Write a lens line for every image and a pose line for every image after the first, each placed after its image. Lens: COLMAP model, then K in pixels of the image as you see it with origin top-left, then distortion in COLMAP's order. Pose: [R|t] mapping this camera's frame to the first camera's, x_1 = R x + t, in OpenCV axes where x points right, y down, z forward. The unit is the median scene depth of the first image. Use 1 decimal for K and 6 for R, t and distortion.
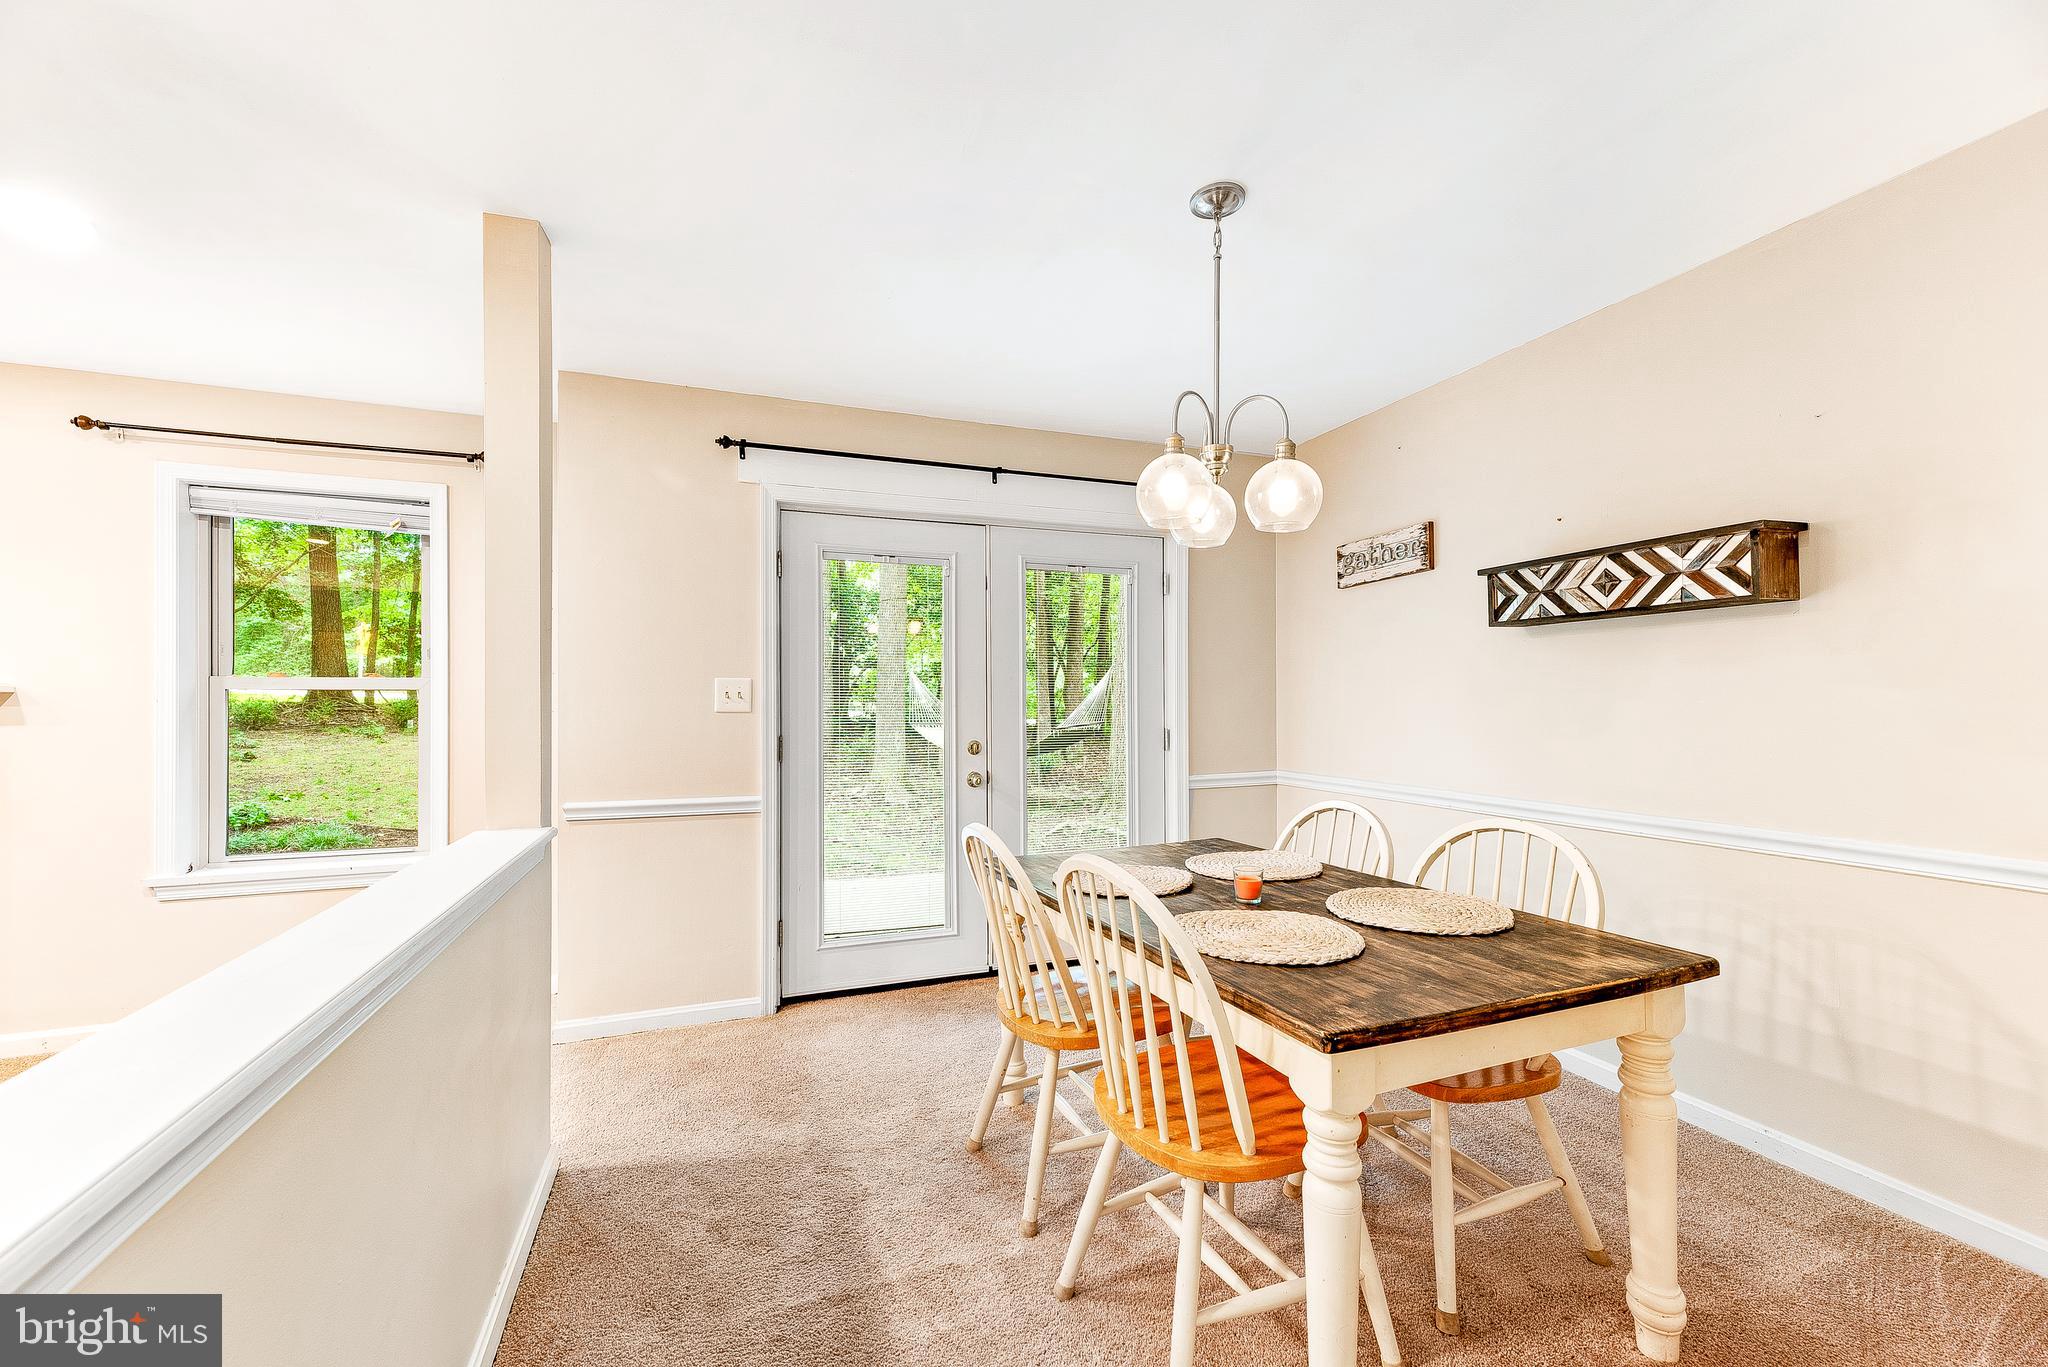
lens RADIAL K [[835.7, 0, 1015.5], [0, 835.7, 703.9], [0, 0, 1]] dist [0.017662, 0.000041]
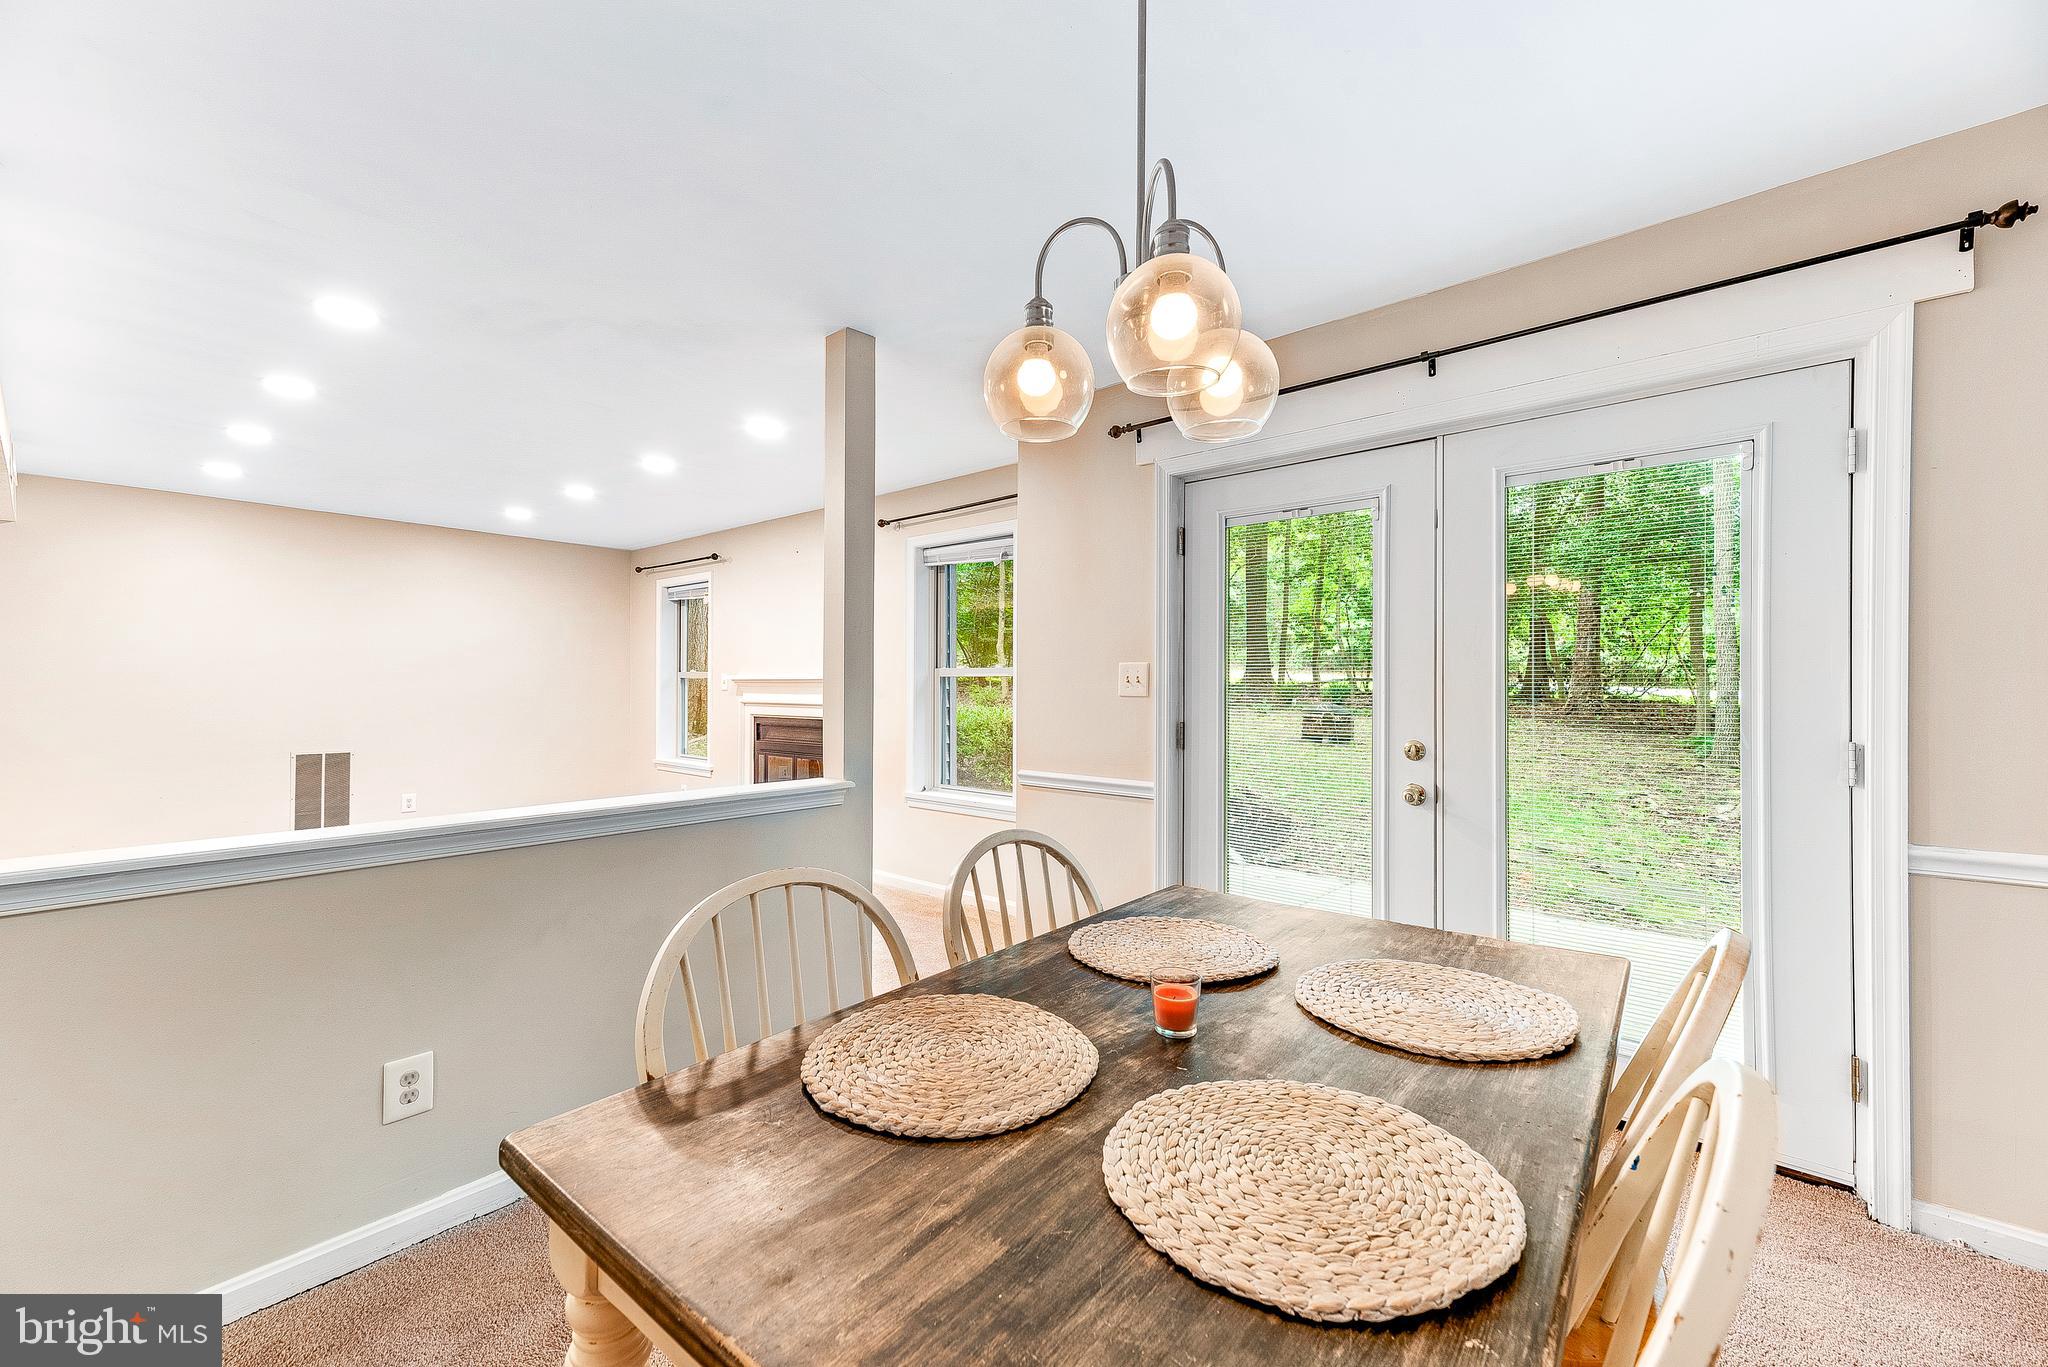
lens RADIAL K [[834.3, 0, 1021.1], [0, 834.3, 688.8], [0, 0, 1]] dist [0.018628, 0.000110]
pose [[0.470335, 0.007108, -0.882459, 0.556437], [-0.001808, 0.999973, 0.007091, -0.007228], [0.882486, -0.001740, 0.470335, 0.467987]]
